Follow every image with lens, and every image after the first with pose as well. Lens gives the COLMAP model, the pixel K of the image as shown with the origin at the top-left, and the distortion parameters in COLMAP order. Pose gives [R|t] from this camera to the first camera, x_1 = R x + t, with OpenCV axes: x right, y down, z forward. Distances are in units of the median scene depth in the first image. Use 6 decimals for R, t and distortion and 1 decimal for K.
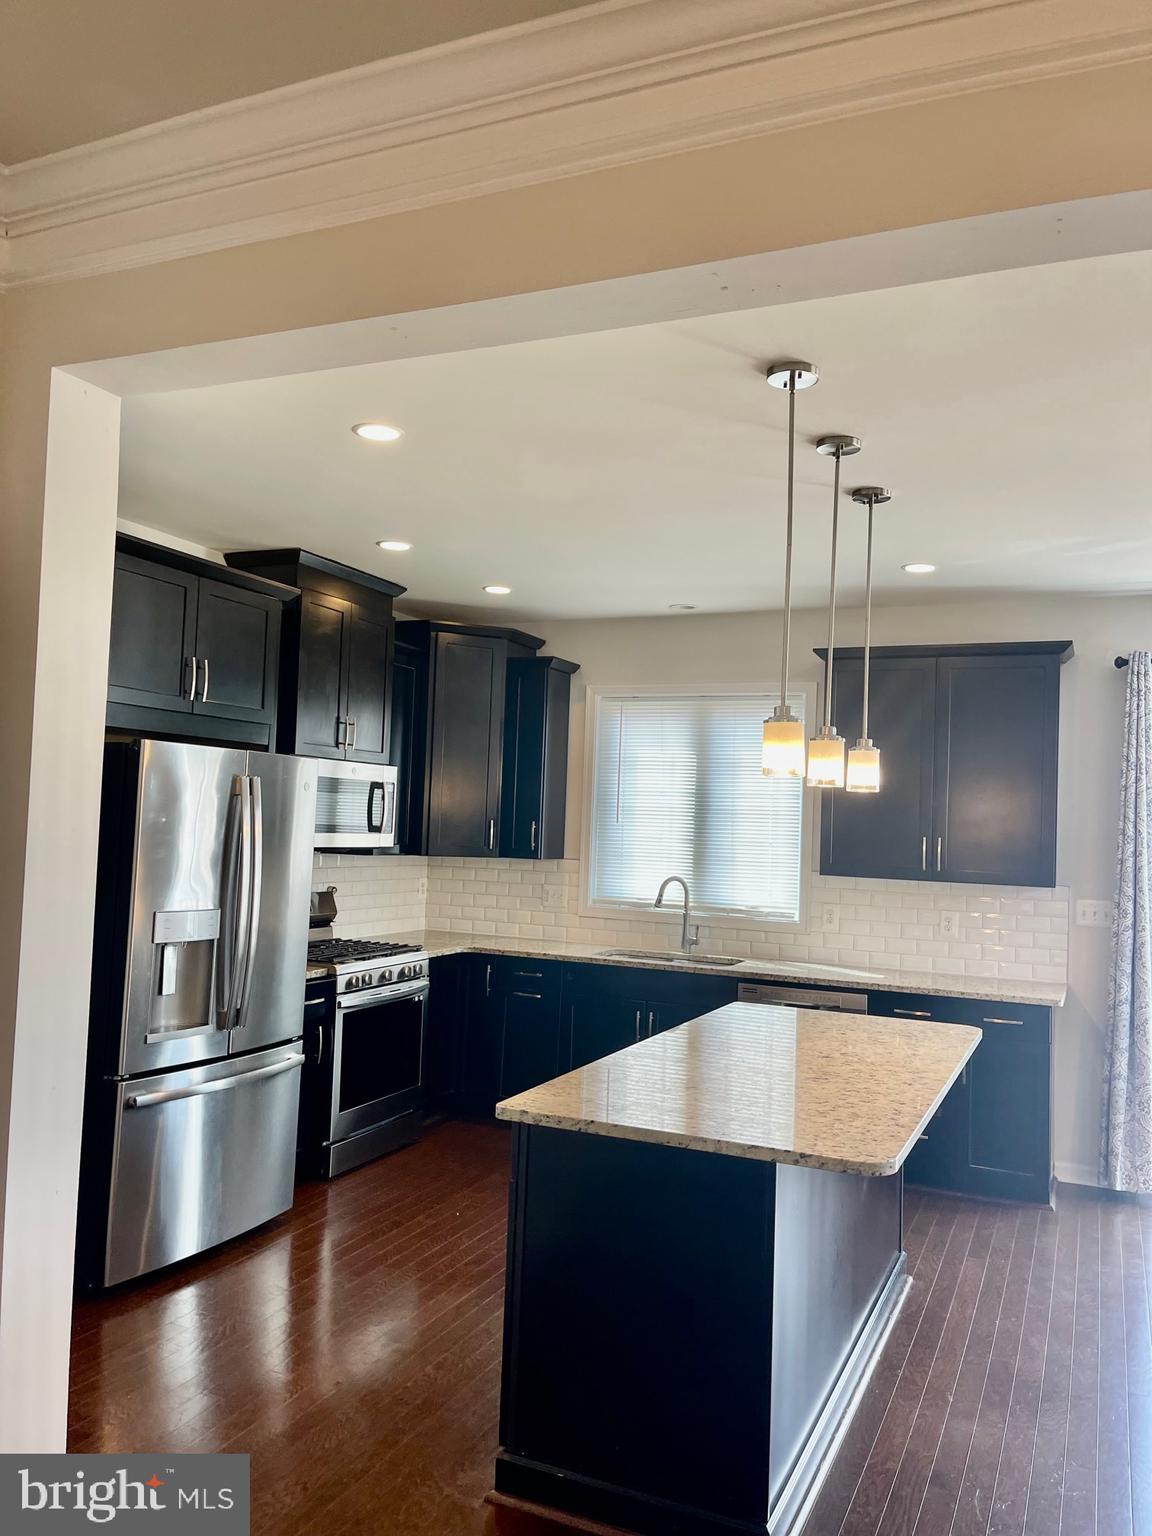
lens RADIAL K [[1174.0, 0, 580.5], [0, 1174.0, 769.9], [0, 0, 1]] dist [0.054453, -0.045853]
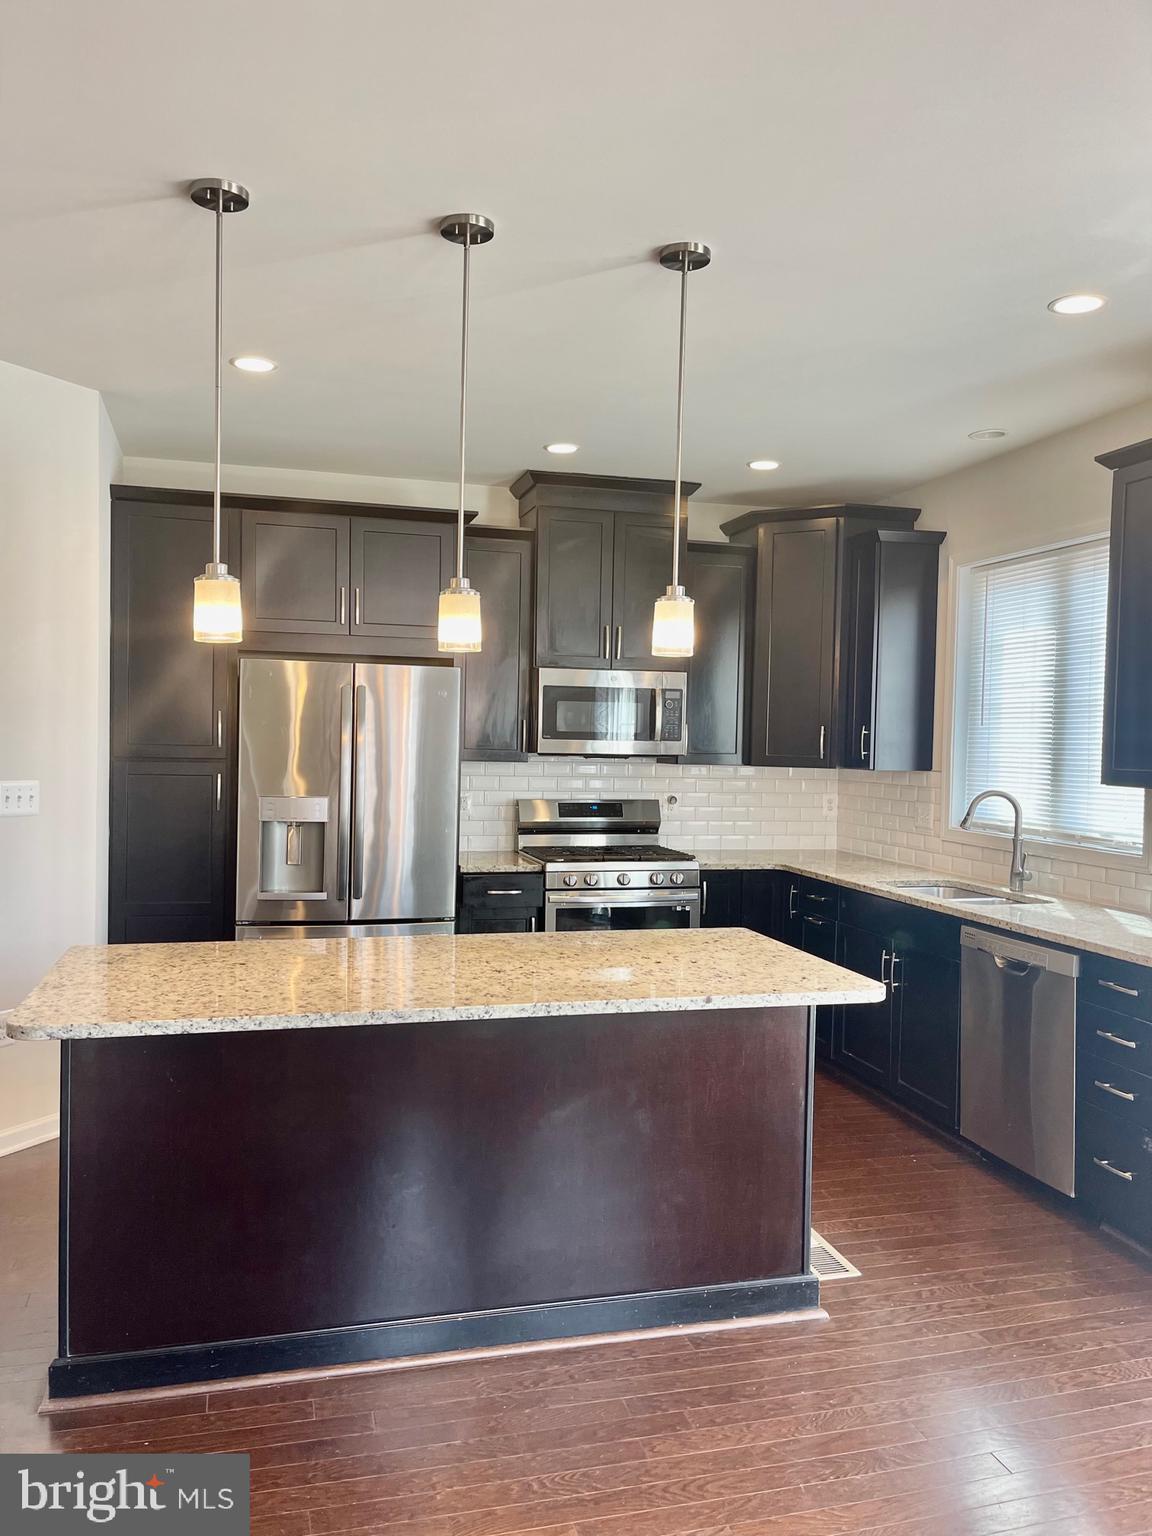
lens RADIAL K [[1174.0, 0, 565.4], [0, 1174.0, 771.5], [0, 0, 1]] dist [0.054453, -0.045853]
pose [[0.626984, -0.002809, -0.779027, 0.608107], [0.040080, 0.998785, 0.028656, 0.053753], [0.778000, -0.049191, 0.626335, 0.352217]]
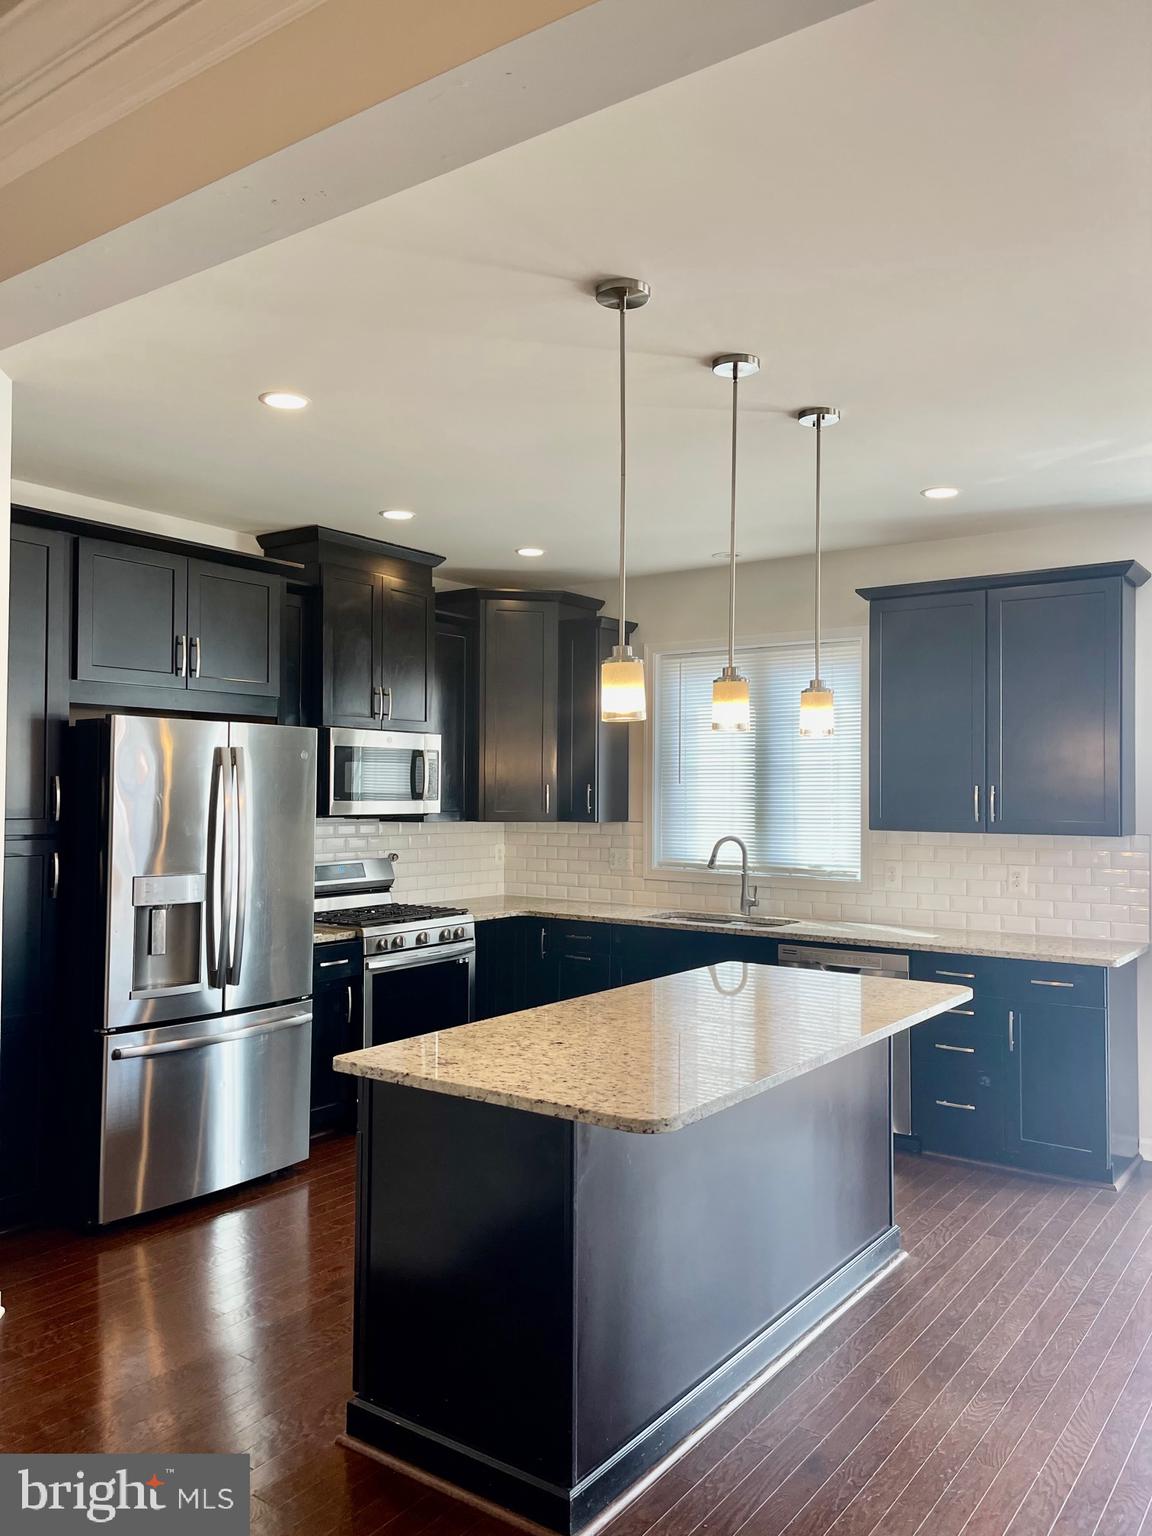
lens RADIAL K [[1174.0, 0, 572.4], [0, 1174.0, 771.1], [0, 0, 1]] dist [0.054453, -0.045853]
pose [[0.978003, -0.035571, -0.205534, 0.184354], [0.040541, 0.998977, 0.020020, 0.015043], [0.204611, -0.027912, 0.978445, 0.033630]]
